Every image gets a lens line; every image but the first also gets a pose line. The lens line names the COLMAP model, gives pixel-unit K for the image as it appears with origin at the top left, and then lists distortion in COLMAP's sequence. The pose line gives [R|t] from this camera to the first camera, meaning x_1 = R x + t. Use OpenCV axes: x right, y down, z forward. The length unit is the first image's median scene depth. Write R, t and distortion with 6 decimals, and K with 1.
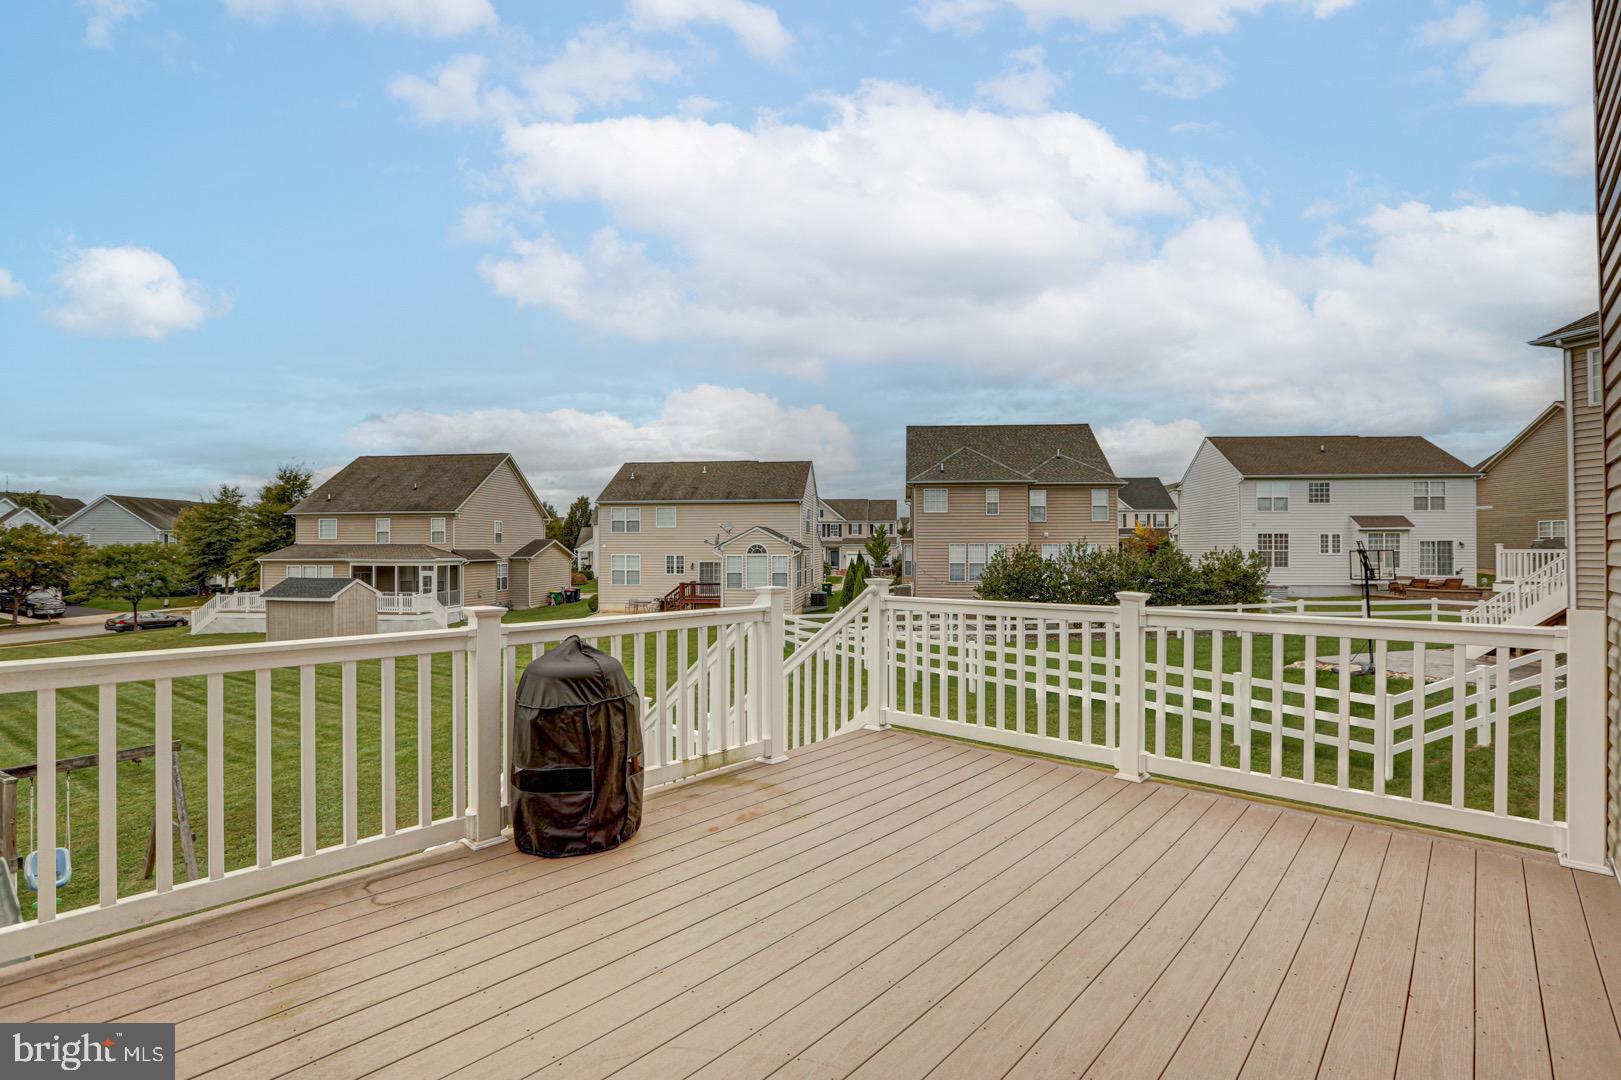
lens RADIAL K [[746.2, 0, 811.3], [0, 746.2, 545.4], [0, 0, 1]] dist [-0.043185, 0.011064]
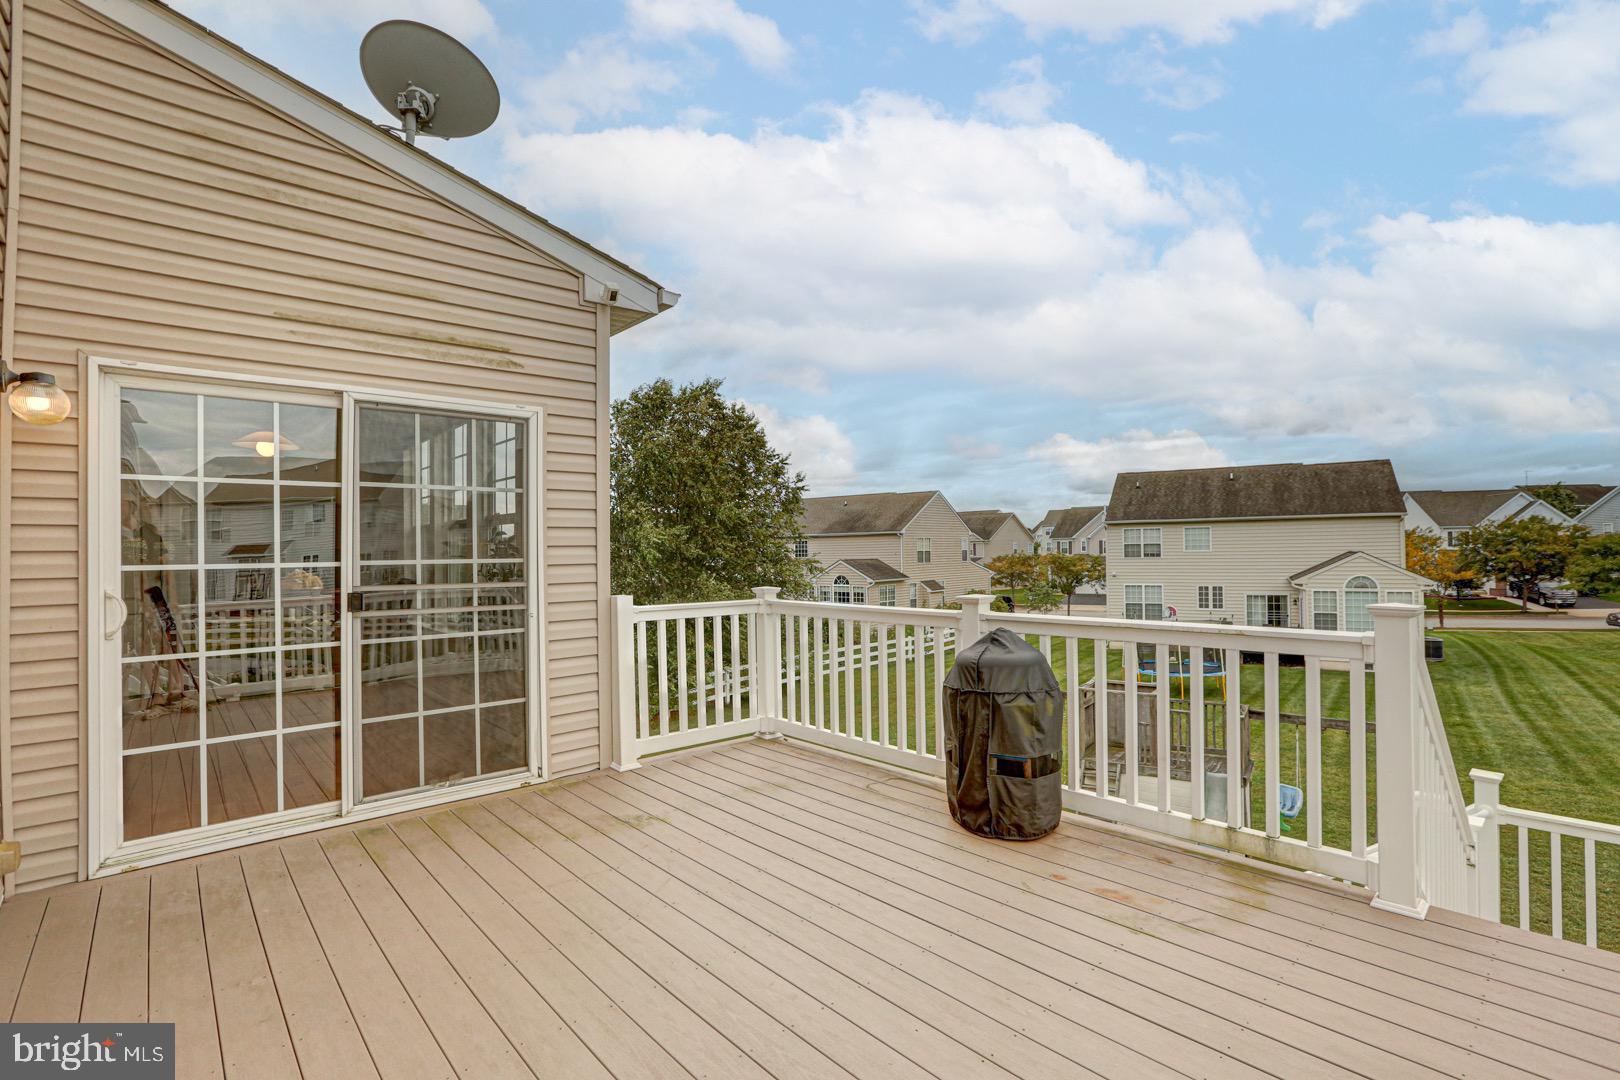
lens RADIAL K [[745.7, 0, 811.9], [0, 745.7, 545.9], [0, 0, 1]] dist [-0.043185, 0.011064]
pose [[-0.089616, -0.005220, -0.995963, 0.192023], [0.019801, 0.999779, -0.007022, 0.002175], [0.995780, -0.020350, -0.089493, 0.213019]]
